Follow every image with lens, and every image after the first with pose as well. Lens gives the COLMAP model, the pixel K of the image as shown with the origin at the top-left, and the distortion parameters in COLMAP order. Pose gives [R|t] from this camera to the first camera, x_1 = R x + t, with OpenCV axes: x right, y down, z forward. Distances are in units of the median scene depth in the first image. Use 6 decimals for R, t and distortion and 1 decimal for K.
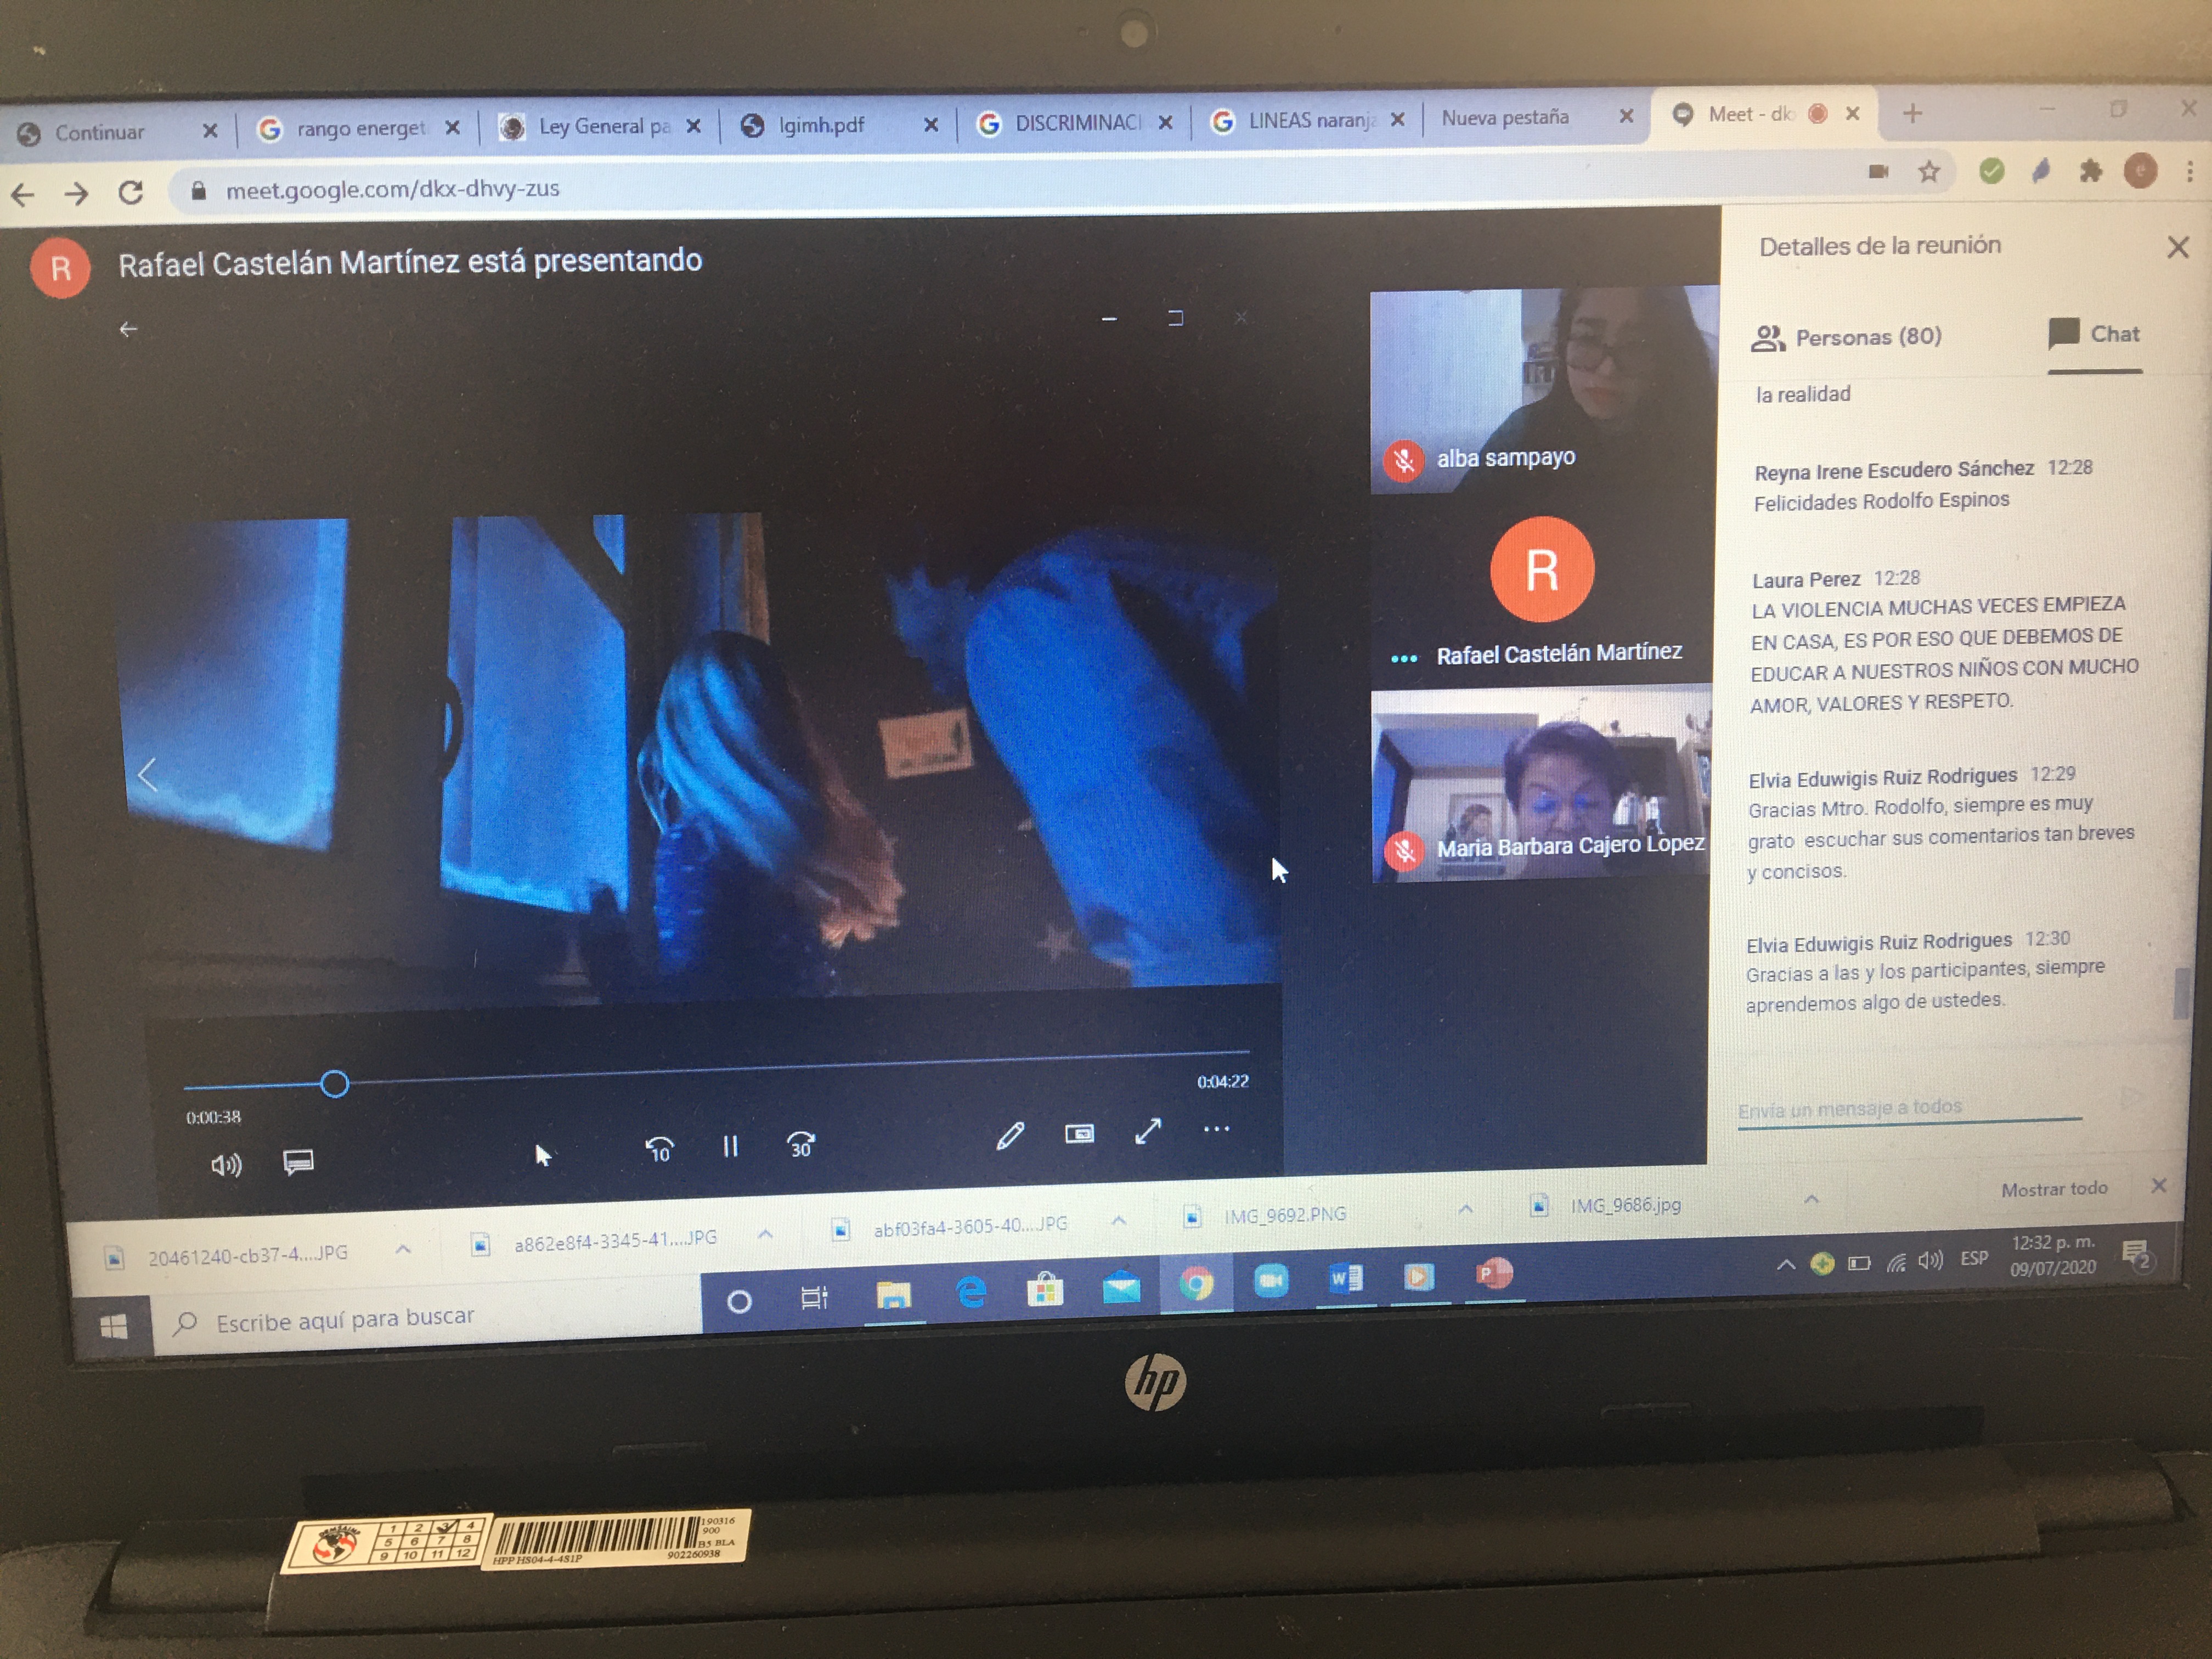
lens RADIAL K [[1863.8, 0, 1073.7], [0, 1863.8, 781.5], [0, 0, 1]] dist [0.022698, -0.079228]
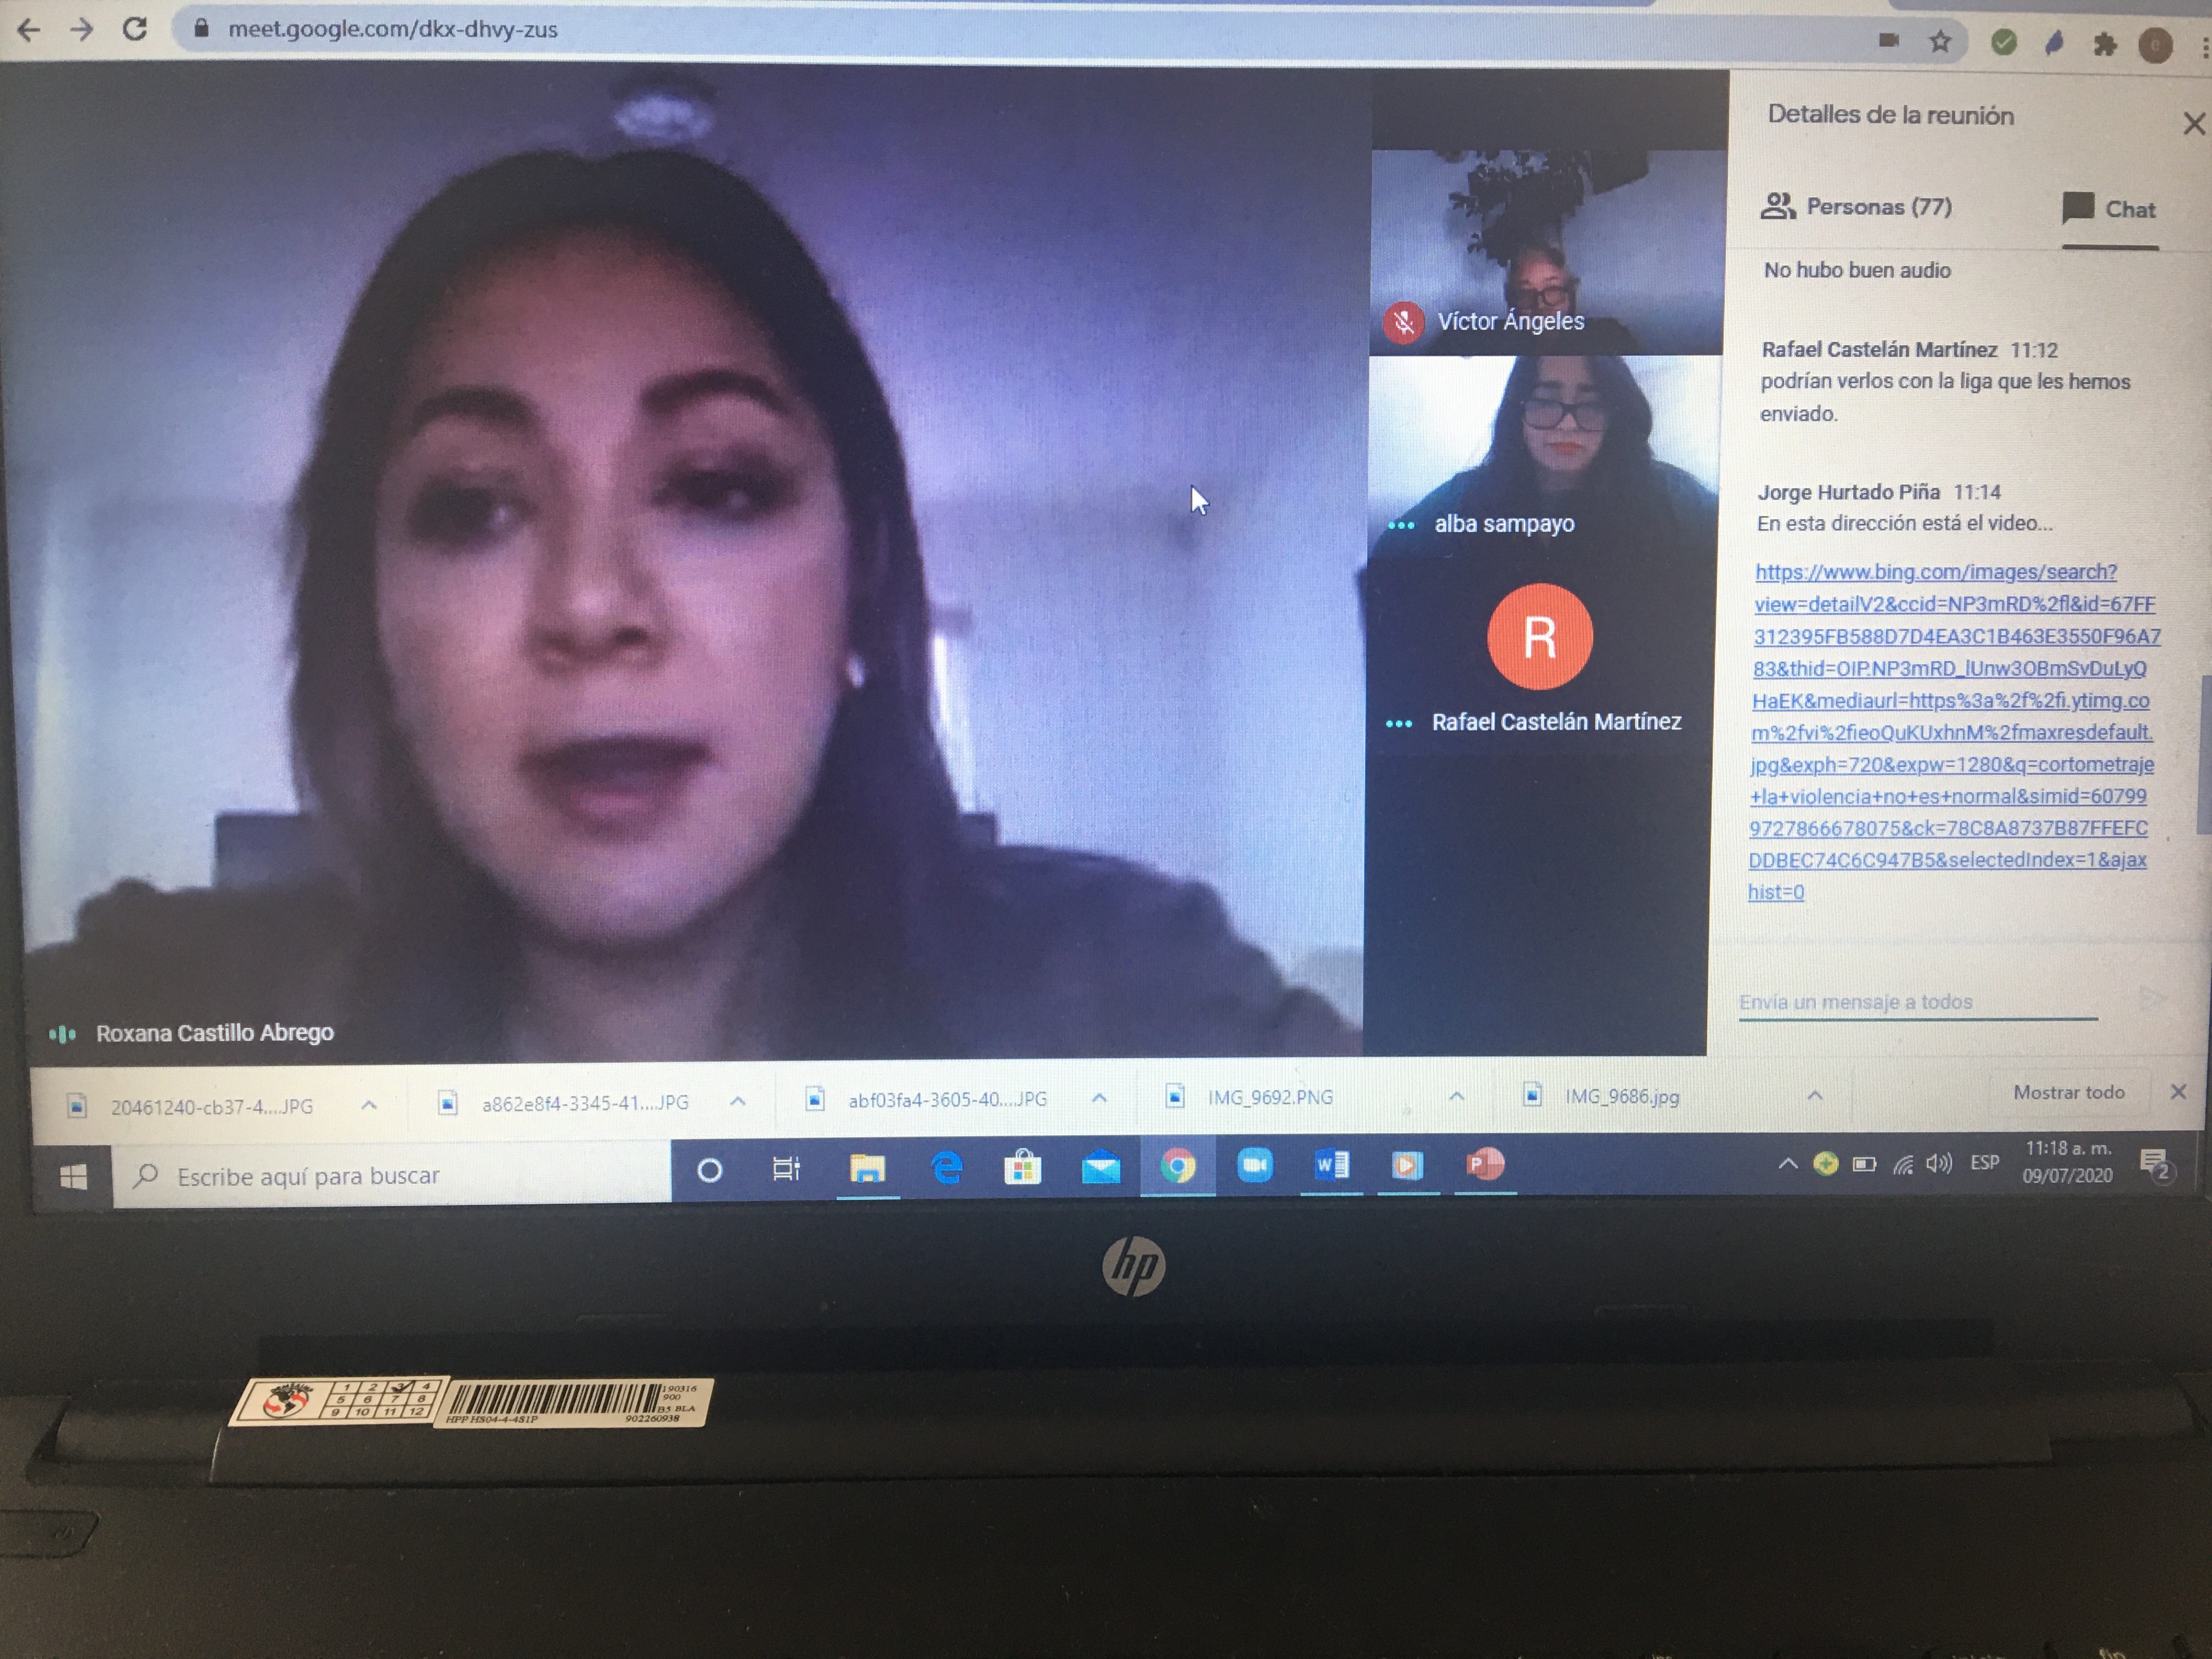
lens RADIAL K [[1863.8, 0, 1089.6], [0, 1863.8, 823.2], [0, 0, 1]] dist [0.022698, -0.079228]
pose [[0.999612, 0.021152, -0.018145, 0.034702], [-0.021722, 0.999258, -0.031817, 0.127007], [0.017458, 0.032199, 0.999329, 0.020681]]
